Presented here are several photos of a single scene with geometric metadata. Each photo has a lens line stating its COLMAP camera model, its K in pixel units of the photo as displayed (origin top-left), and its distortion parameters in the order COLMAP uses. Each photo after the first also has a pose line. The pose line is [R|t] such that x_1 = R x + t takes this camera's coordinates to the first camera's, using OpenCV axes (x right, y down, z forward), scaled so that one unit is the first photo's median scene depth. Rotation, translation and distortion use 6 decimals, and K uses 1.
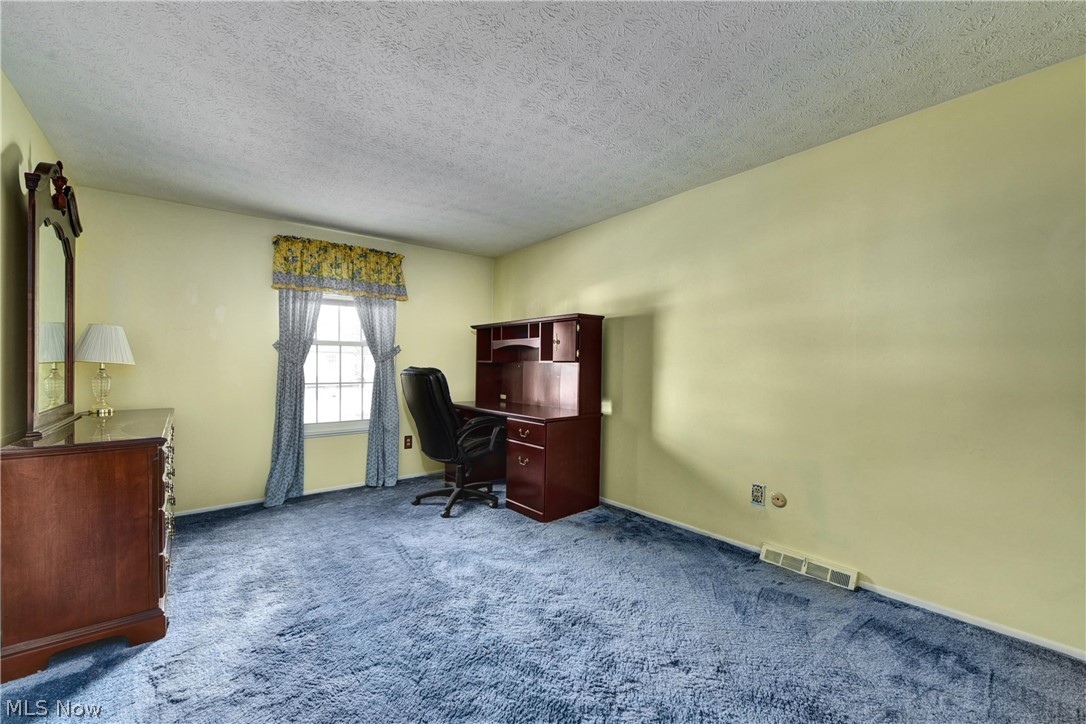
lens RADIAL K [[435.3, 0, 545.1], [0, 435.3, 364.4], [0, 0, 1]] dist [-0.008482, -0.000587]
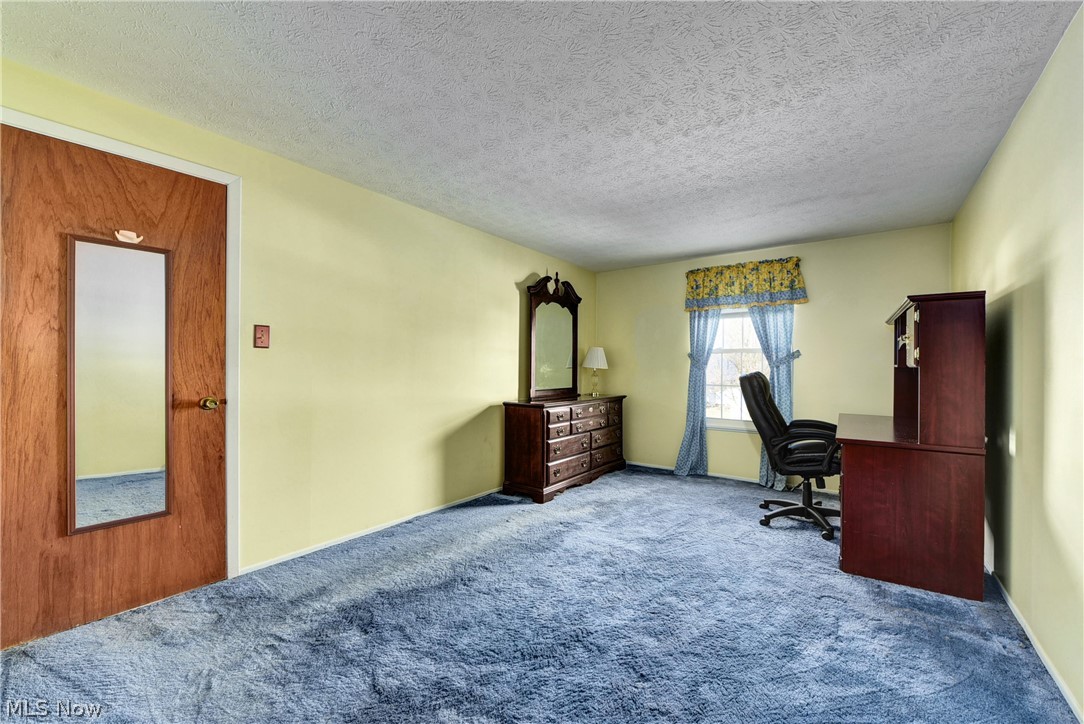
lens RADIAL K [[434.5, 0, 544.1], [0, 434.5, 364.4], [0, 0, 1]] dist [-0.008482, -0.000587]
pose [[0.256372, -0.006249, -0.966558, 0.542996], [-0.002258, 0.999972, -0.007064, -0.004102], [0.966576, 0.003993, 0.256351, 0.240249]]
